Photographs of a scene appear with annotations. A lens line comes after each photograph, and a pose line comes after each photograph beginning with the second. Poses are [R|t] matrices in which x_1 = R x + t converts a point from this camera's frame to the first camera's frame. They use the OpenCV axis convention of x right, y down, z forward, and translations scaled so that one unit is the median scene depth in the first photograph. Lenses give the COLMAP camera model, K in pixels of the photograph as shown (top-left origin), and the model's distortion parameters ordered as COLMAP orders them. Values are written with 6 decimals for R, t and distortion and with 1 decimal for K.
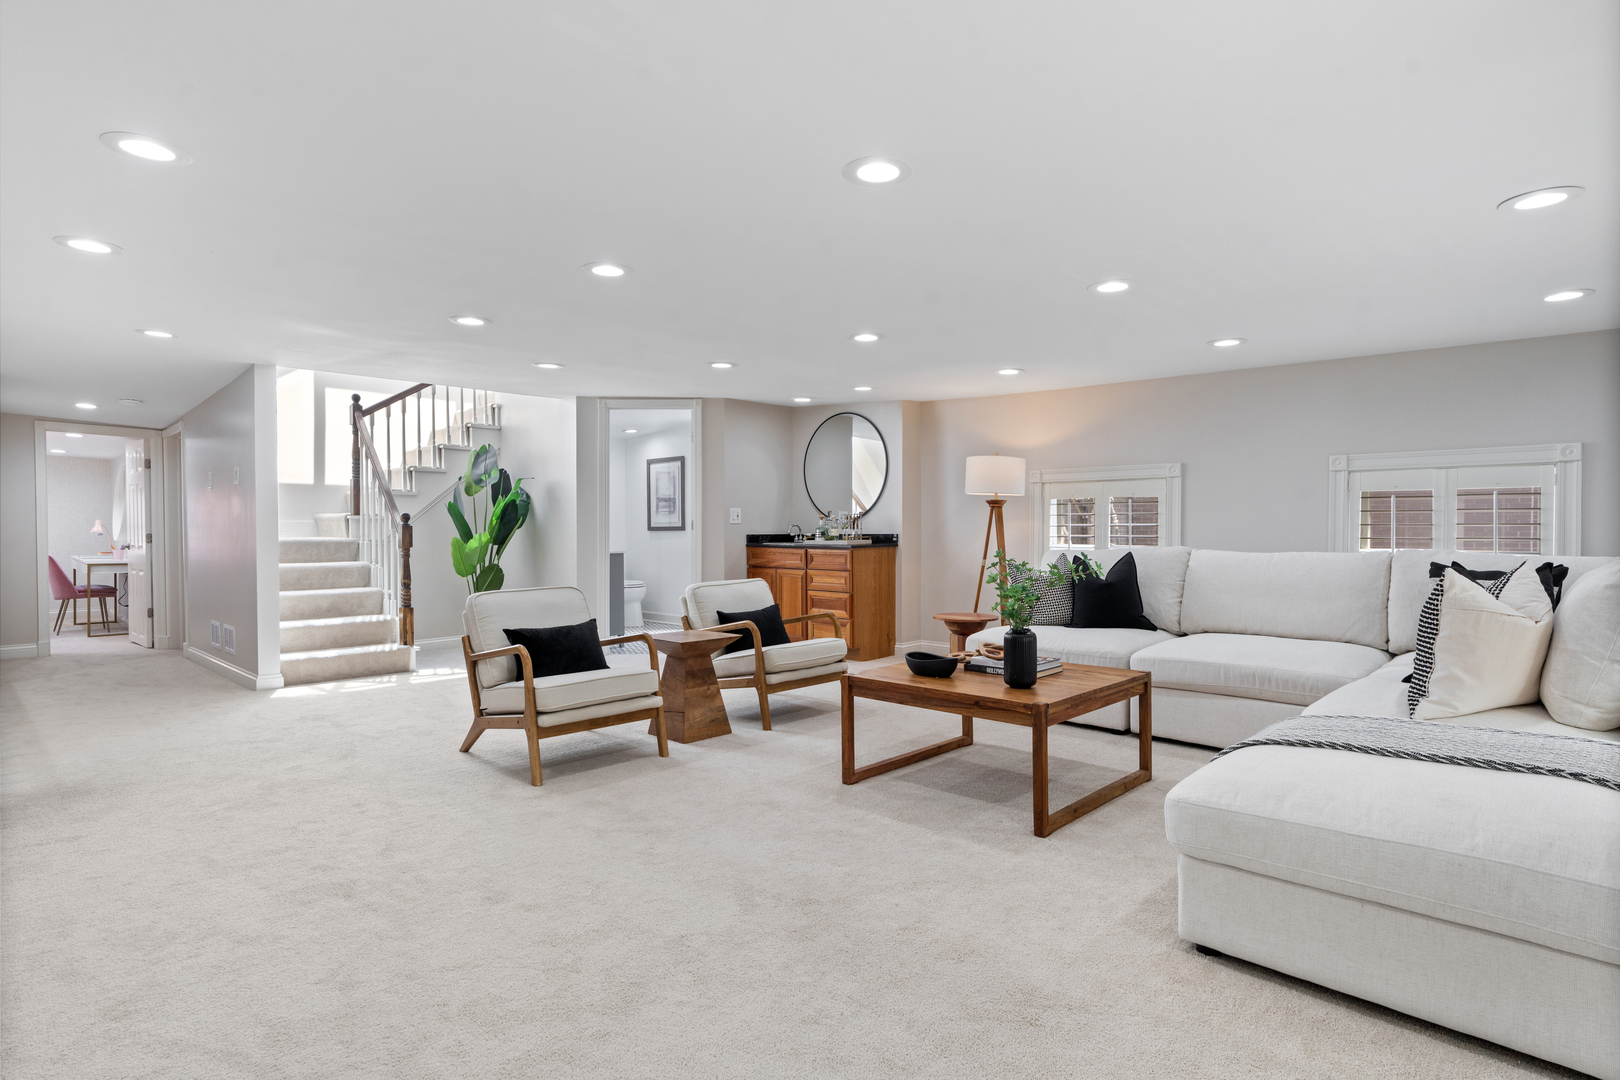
lens RADIAL K [[840.7, 0, 803.8], [0, 840.7, 537.6], [0, 0, 1]] dist [0.000397, -0.000011]
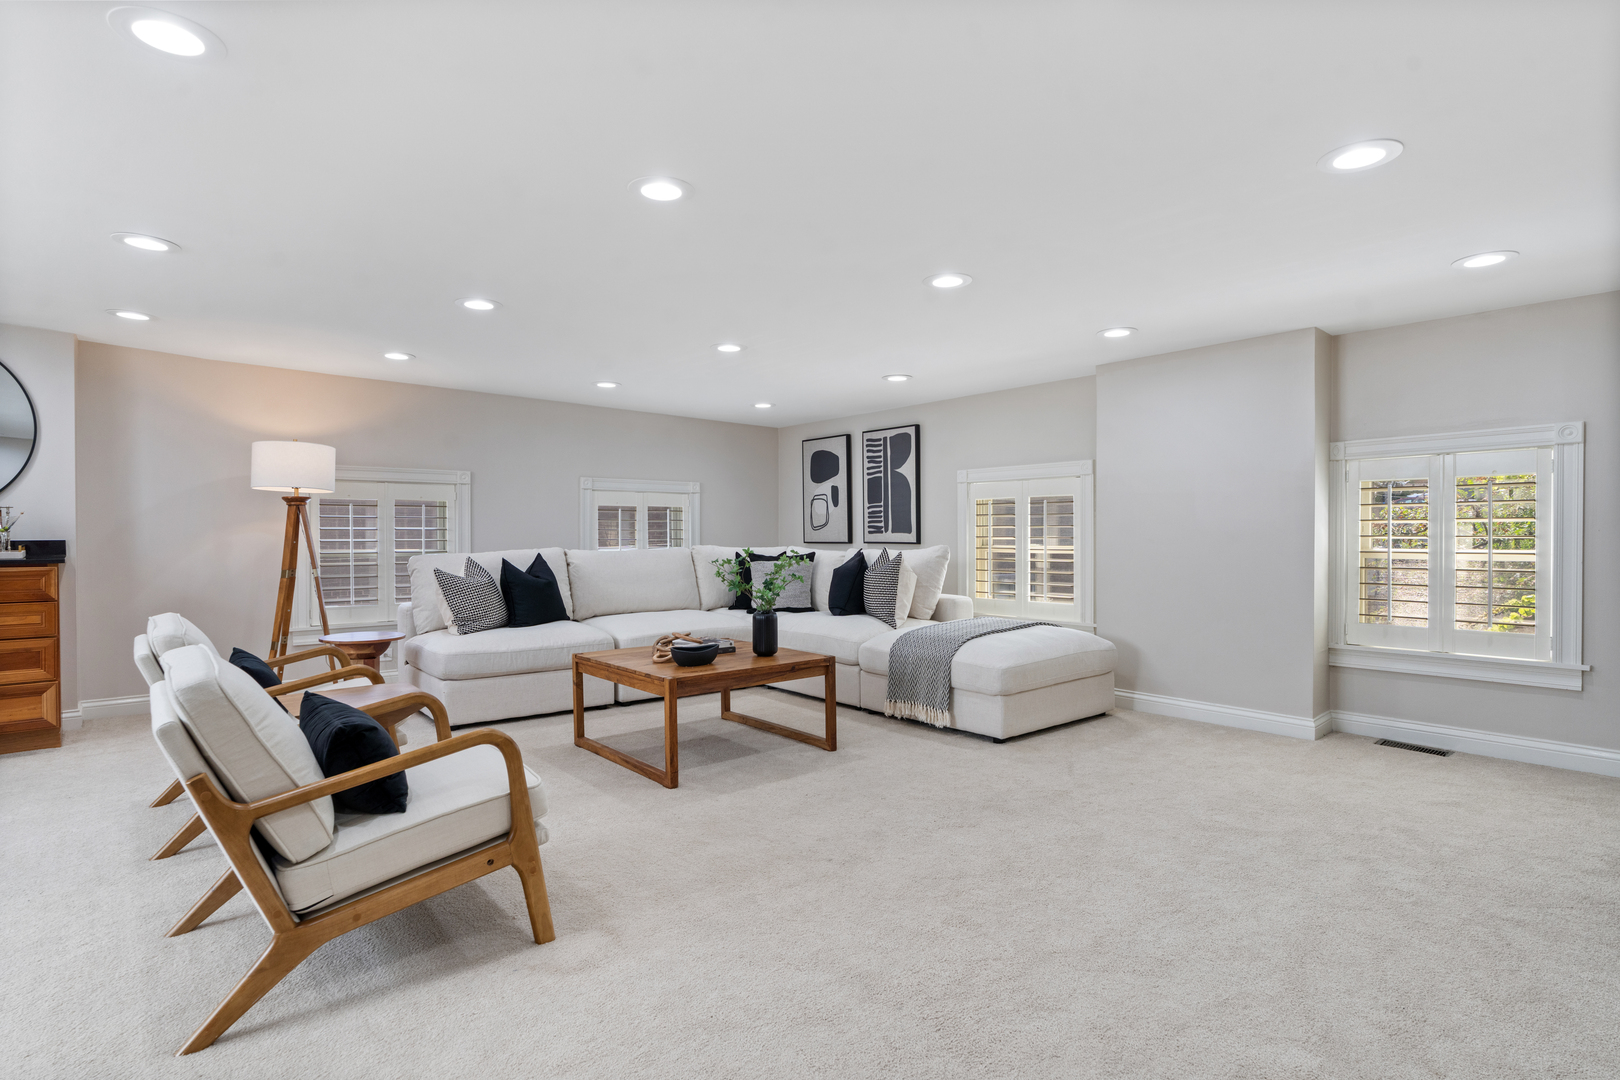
lens RADIAL K [[834.6, 0, 796.1], [0, 834.6, 544.4], [0, 0, 1]] dist [-0.001669, 0.000131]
pose [[0.113225, -0.012903, 0.993486, -0.767345], [0.011494, 0.999866, 0.011676, -0.004016], [-0.993503, 0.010097, 0.113358, 0.625698]]
